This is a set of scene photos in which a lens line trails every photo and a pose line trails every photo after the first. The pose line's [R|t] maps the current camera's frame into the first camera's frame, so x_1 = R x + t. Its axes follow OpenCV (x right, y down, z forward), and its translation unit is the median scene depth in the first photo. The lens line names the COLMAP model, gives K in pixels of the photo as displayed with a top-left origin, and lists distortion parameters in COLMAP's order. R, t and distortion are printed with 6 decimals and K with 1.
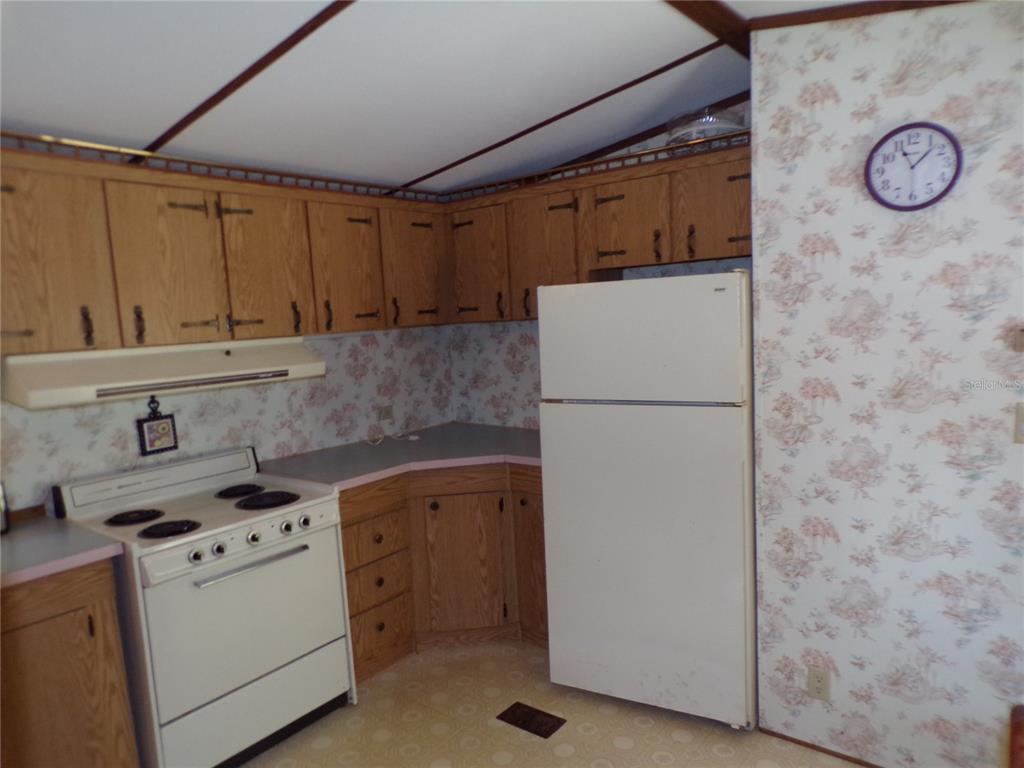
lens RADIAL K [[730.9, 0, 512.7], [0, 730.9, 379.4], [0, 0, 1]] dist [0.099275, 0.000803]
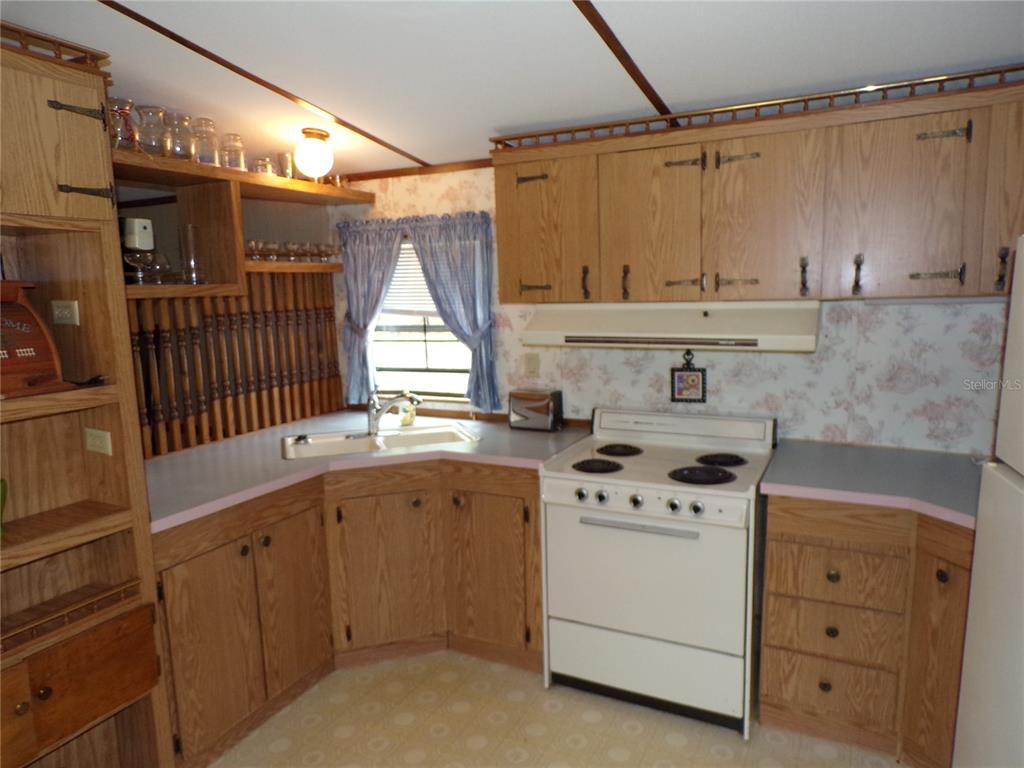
lens RADIAL K [[688.2, 0, 512.0], [0, 688.2, 384.0], [0, 0, 1]] dist [0.040766, -0.001382]
pose [[0.216948, 0.186450, -0.958212, 0.421451], [-0.082436, 0.981583, 0.172334, -0.078262], [0.972696, 0.041603, 0.228323, 0.546325]]
